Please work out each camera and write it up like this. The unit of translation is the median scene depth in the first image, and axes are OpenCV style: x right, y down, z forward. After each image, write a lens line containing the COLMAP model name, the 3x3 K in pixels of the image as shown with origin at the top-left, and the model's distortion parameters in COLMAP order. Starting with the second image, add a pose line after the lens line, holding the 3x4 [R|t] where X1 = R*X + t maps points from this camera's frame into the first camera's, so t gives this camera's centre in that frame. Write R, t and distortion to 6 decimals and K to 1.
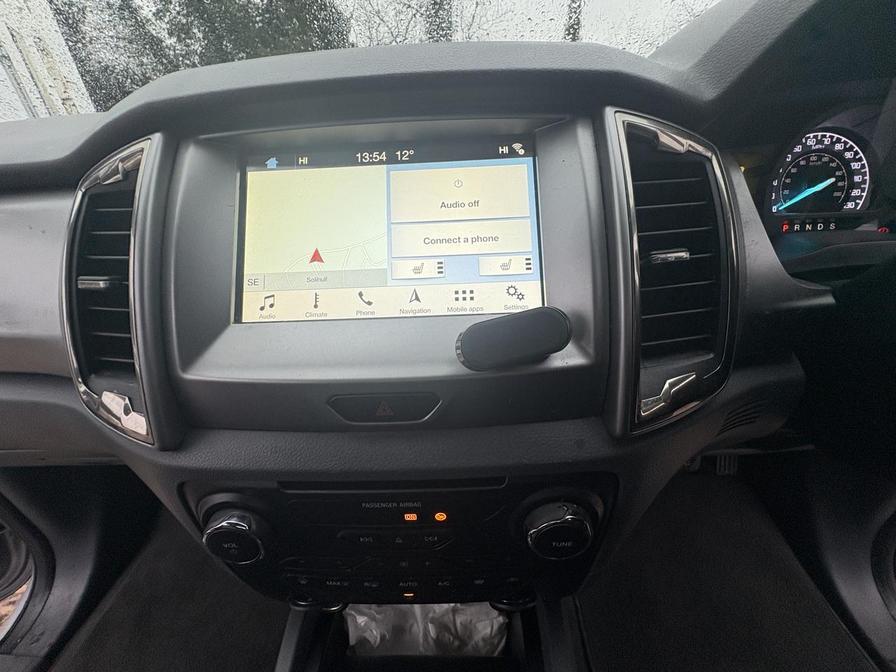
lens RADIAL K [[356.3, 0, 448.6], [0, 356.3, 335.3], [0, 0, 1]] dist [-0.000019, 0.000340]
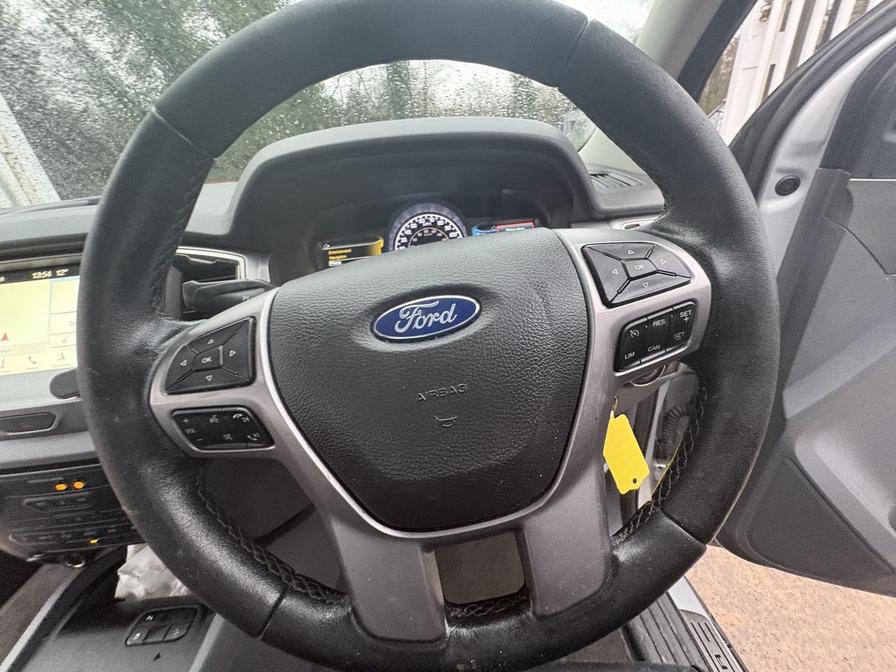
lens RADIAL K [[356.3, 0, 449.5], [0, 356.3, 335.3], [0, 0, 1]] dist [-0.000019, 0.000340]
pose [[0.996409, -0.076211, 0.036903, 1.041177], [0.077483, 0.996401, -0.034365, -0.005871], [-0.034151, 0.037101, 0.998728, -0.473945]]
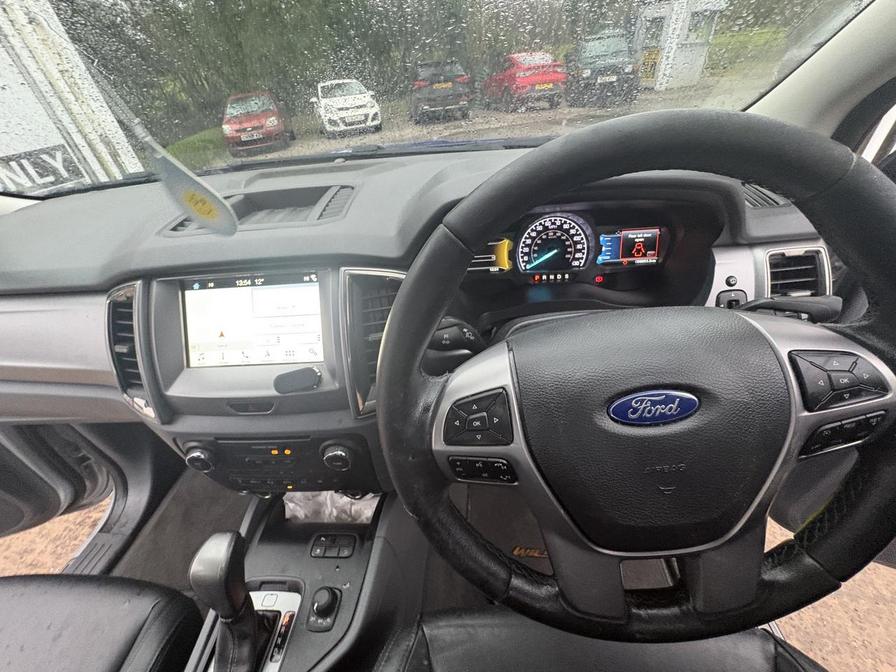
lens RADIAL K [[356.3, 0, 448.7], [0, 356.3, 334.6], [0, 0, 1]] dist [-0.000019, 0.000340]
pose [[0.998320, -0.016992, -0.055397, 0.666593], [0.025281, 0.987971, 0.152558, -0.314562], [0.052139, -0.153702, 0.986741, -0.611916]]
